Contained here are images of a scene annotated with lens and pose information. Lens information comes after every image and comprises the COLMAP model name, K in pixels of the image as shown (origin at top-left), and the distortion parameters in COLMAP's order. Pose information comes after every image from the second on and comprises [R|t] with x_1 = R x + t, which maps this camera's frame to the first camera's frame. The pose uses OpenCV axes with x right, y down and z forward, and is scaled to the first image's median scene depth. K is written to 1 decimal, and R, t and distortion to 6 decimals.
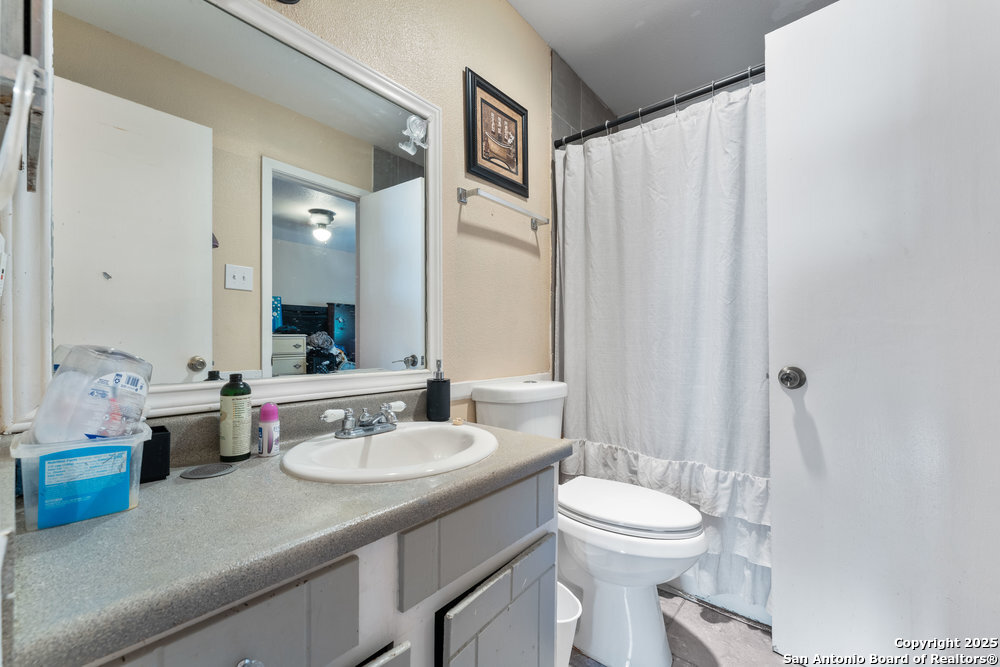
lens RADIAL K [[400.5, 0, 495.2], [0, 400.5, 346.2], [0, 0, 1]] dist [-0.001171, -0.000137]
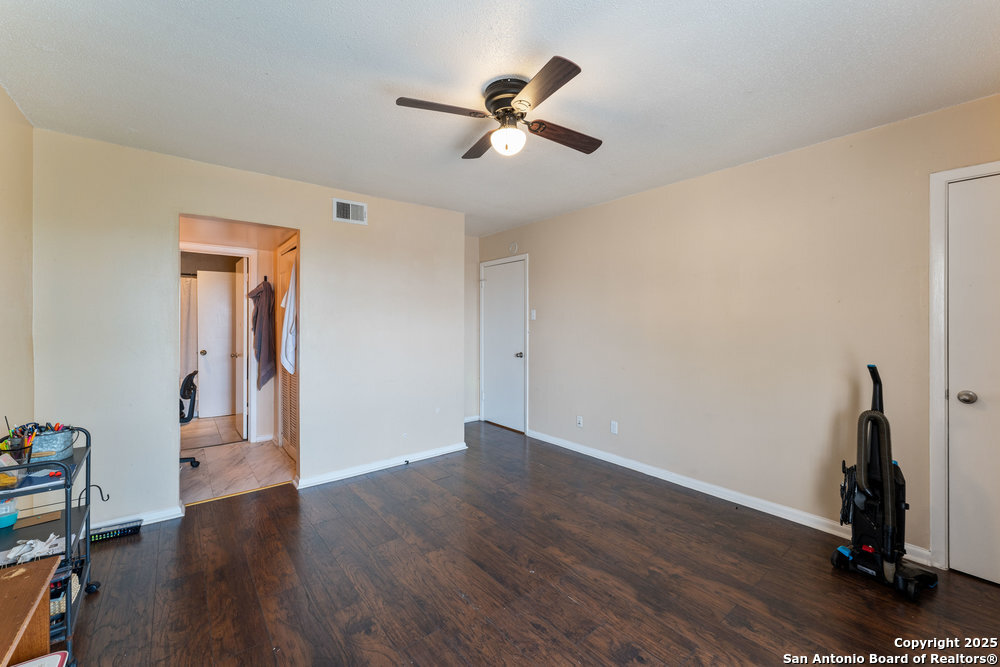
lens RADIAL K [[409.8, 0, 505.7], [0, 409.8, 324.9], [0, 0, 1]] dist [0.001232, 0.000051]
pose [[0.193438, 0.004021, 0.981104, -2.519305], [0.003177, 0.999984, -0.004725, -0.159754], [-0.981107, 0.004031, 0.193422, -2.595240]]
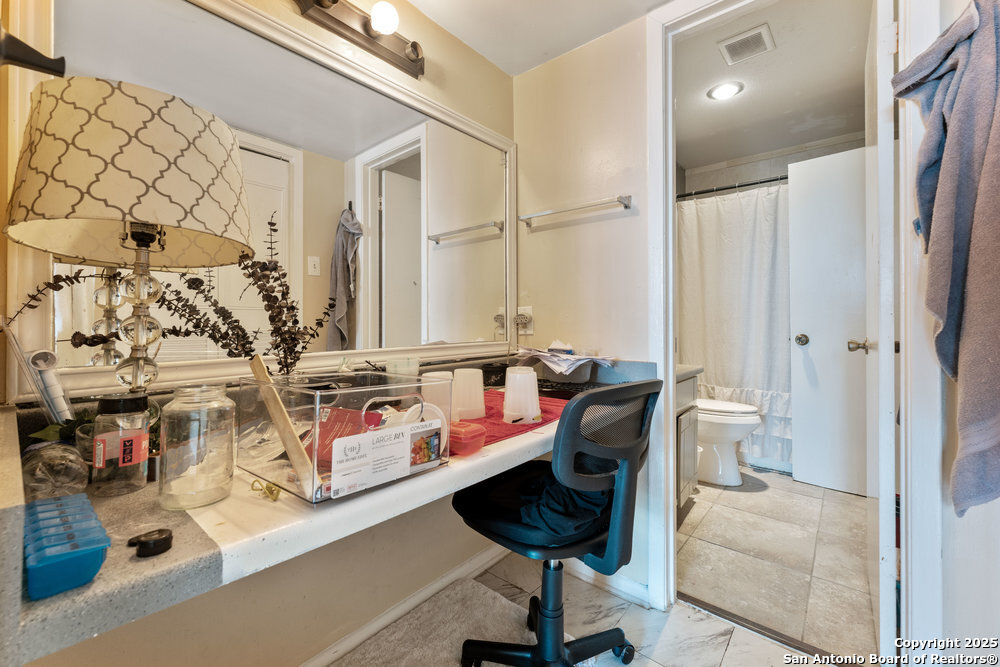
lens RADIAL K [[409.8, 0, 505.7], [0, 409.8, 324.9], [0, 0, 1]] dist [0.001232, 0.000051]
pose [[0.999973, 0.001610, 0.007160, -0.657292], [-0.001575, 0.999987, -0.004886, 0.014788], [-0.007168, 0.004875, 0.999962, -0.905019]]
